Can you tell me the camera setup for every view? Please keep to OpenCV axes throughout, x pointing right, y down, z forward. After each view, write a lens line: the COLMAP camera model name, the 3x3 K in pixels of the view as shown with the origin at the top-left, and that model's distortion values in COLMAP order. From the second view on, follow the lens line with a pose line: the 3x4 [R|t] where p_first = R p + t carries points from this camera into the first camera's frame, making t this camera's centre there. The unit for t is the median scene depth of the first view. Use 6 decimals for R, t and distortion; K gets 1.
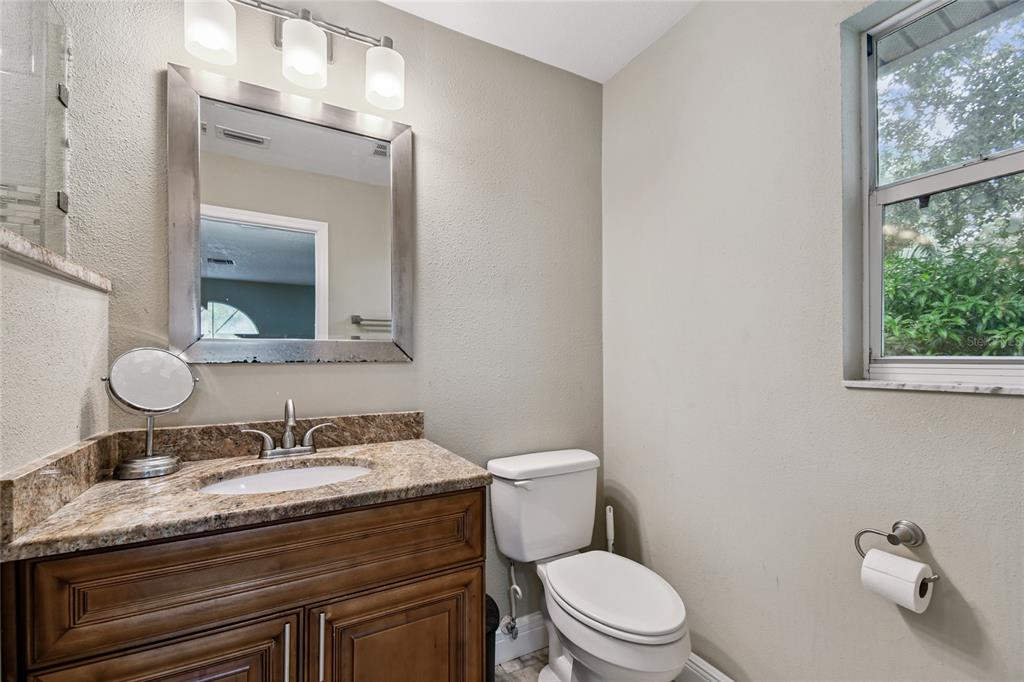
lens RADIAL K [[443.4, 0, 518.0], [0, 443.4, 356.0], [0, 0, 1]] dist [0.010934, -0.002688]
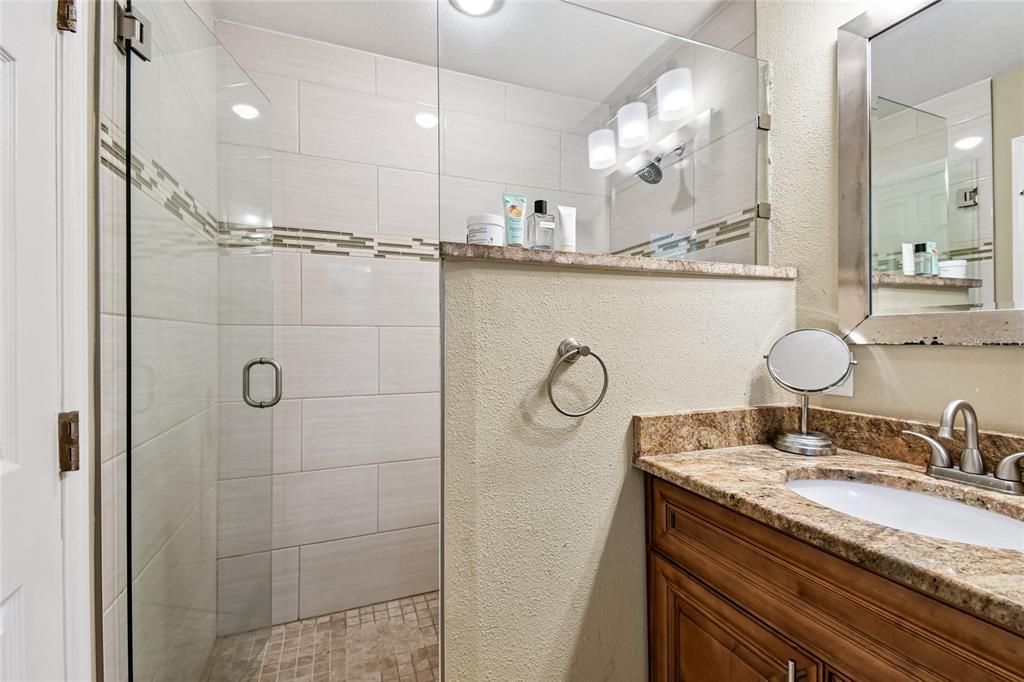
lens RADIAL K [[443.4, 0, 511.1], [0, 443.4, 343.6], [0, 0, 1]] dist [0.010934, -0.002688]
pose [[-0.135940, 0.012591, -0.990637, 0.287315], [0.005408, 0.999914, 0.011967, 0.000716], [0.990702, -0.003730, -0.135996, 0.478534]]
